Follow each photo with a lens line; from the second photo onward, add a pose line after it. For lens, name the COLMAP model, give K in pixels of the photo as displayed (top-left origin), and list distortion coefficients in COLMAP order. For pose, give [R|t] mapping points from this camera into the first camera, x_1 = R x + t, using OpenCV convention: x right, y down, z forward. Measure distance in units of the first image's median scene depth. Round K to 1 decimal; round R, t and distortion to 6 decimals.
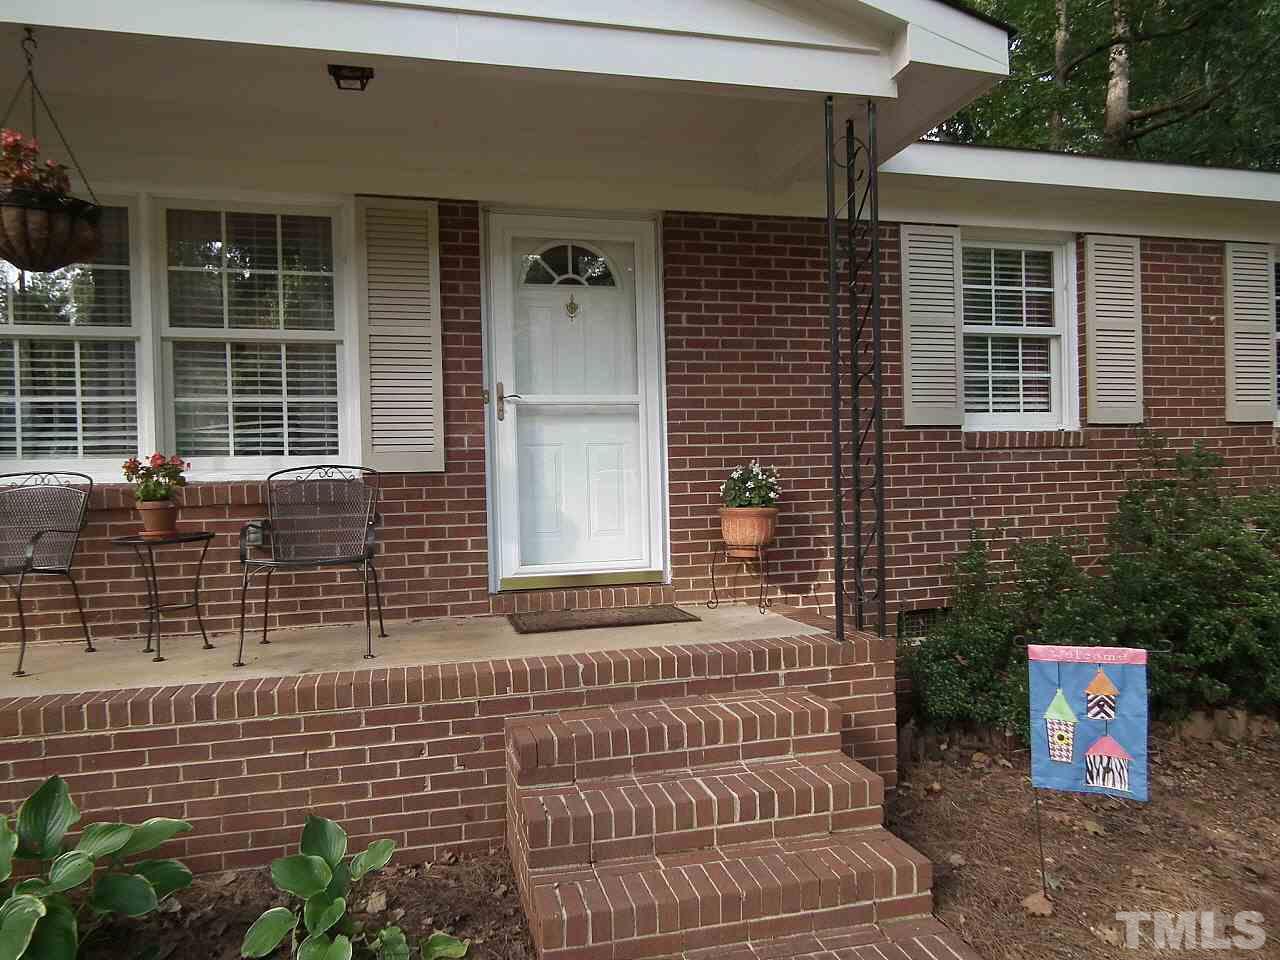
lens RADIAL K [[889.6, 0, 651.1], [0, 889.6, 502.3], [0, 0, 1]] dist [-0.001415, -0.001849]
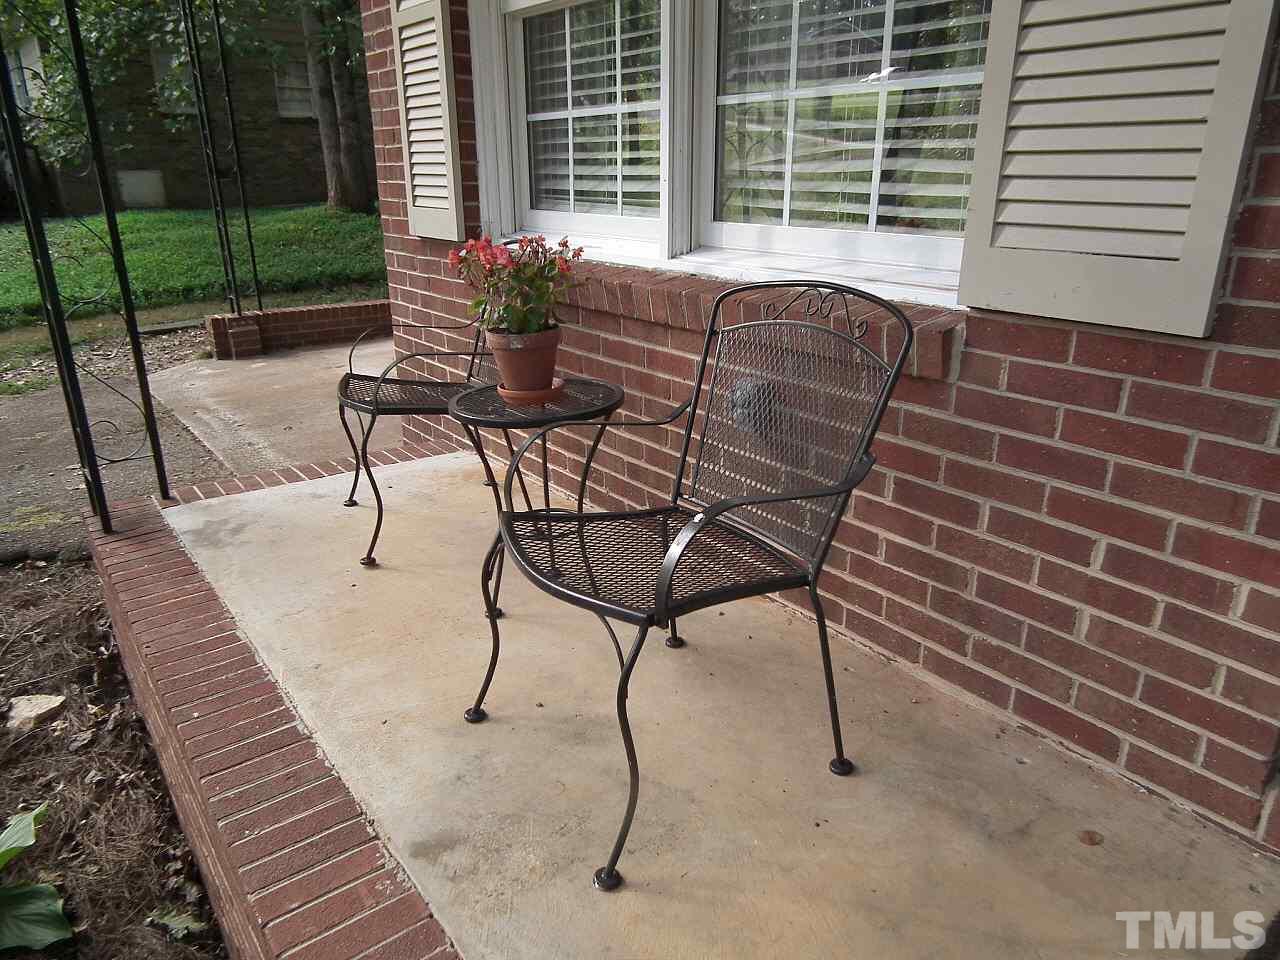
lens RADIAL K [[858.6, 0, 640.0], [0, 858.6, 480.0], [0, 0, 1]] dist [-0.048138, -0.000537]
pose [[0.395151, 0.330096, -0.857259, -0.064291], [-0.024896, 0.936712, 0.349214, -0.079272], [0.918279, -0.116650, 0.378360, 0.734000]]
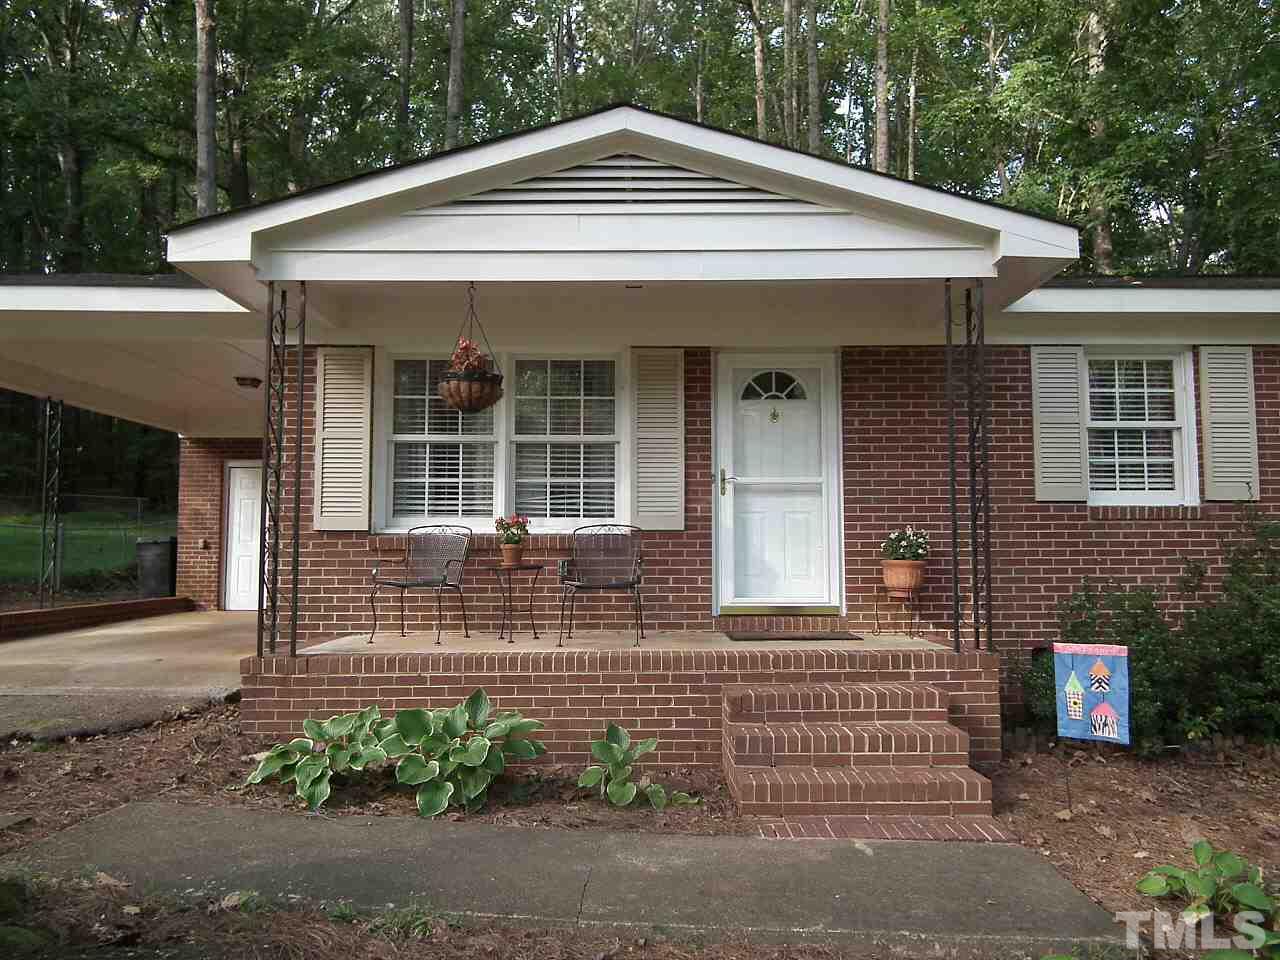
lens RADIAL K [[862.1, 0, 640.0], [0, 862.1, 480.0], [0, 0, 1]] dist [0.003310, 0.001715]
pose [[0.965711, 0.001726, -0.259613, 0.064619], [-0.028407, 0.994676, -0.099056, 0.026050], [0.258060, 0.103034, 0.960619, -0.384257]]
